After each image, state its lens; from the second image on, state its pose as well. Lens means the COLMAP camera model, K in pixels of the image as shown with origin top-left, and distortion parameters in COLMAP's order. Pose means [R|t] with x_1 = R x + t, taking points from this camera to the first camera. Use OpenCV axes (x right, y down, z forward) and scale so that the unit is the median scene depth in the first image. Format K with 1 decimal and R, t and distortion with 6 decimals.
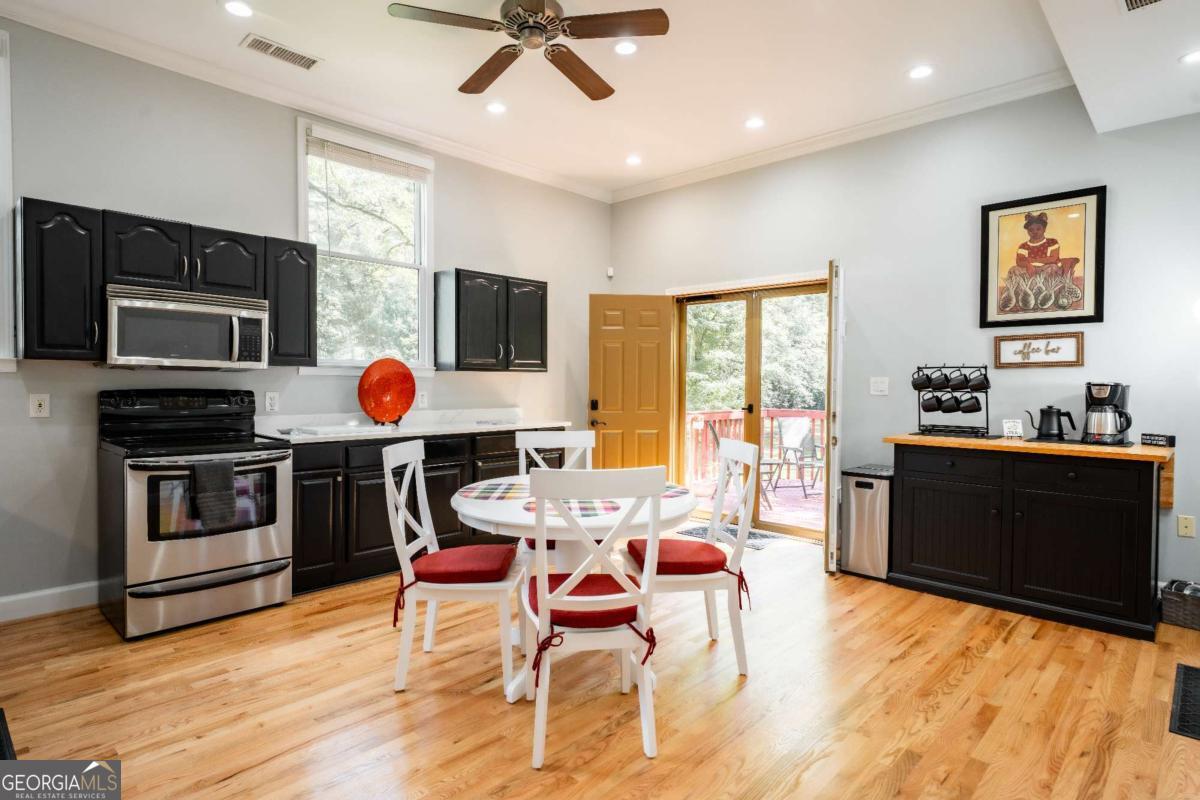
lens RADIAL K [[639.4, 0, 600.0], [0, 639.4, 400.0], [0, 0, 1]] dist [-0.000135, -0.000637]
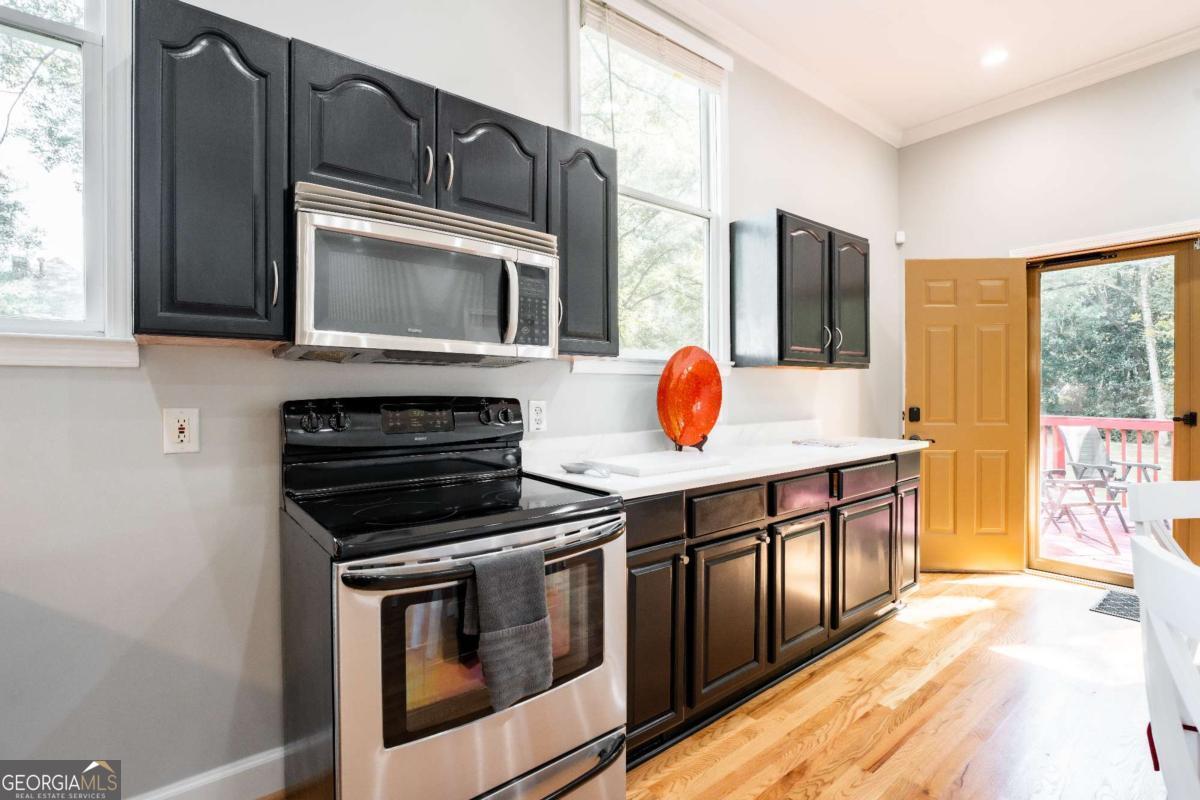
lens RADIAL K [[546.2, 0, 600.0], [0, 546.2, 400.0], [0, 0, 1]] dist [-0.012296, -0.000072]
pose [[0.988659, -0.011651, -0.149723, -0.393772], [0.009847, 0.999870, -0.012782, -0.006209], [0.149852, 0.011163, 0.988645, 0.512938]]
